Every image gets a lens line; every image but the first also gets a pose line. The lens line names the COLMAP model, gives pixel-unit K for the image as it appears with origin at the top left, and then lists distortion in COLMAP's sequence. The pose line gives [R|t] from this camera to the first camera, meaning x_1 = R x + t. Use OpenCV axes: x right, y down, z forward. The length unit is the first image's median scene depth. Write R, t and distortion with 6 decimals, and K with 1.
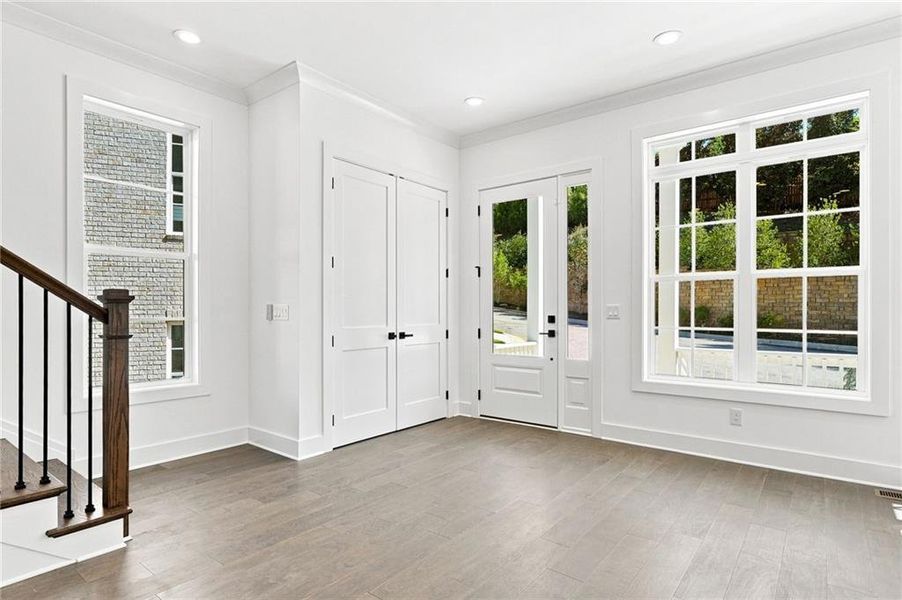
lens RADIAL K [[631.8, 0, 451.0], [0, 631.8, 300.0], [0, 0, 1]] dist [0.040681, 0.000799]
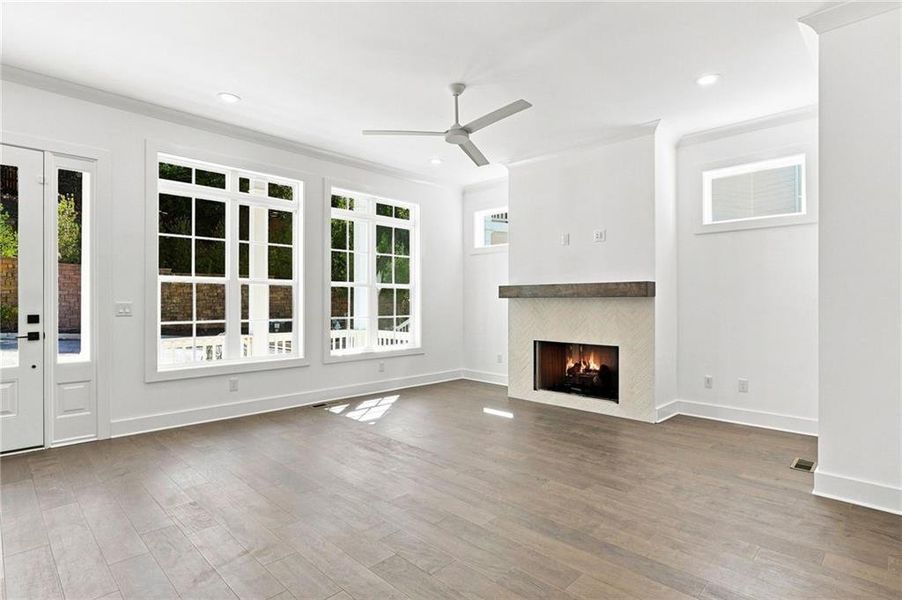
lens RADIAL K [[467.5, 0, 451.0], [0, 467.5, 300.0], [0, 0, 1]] dist [0.000023, 0.000309]
pose [[0.014465, 0.009196, 0.999853, -0.512362], [-0.008977, 0.999919, -0.009066, 0.006001], [-0.999855, -0.008844, 0.014546, 0.488612]]
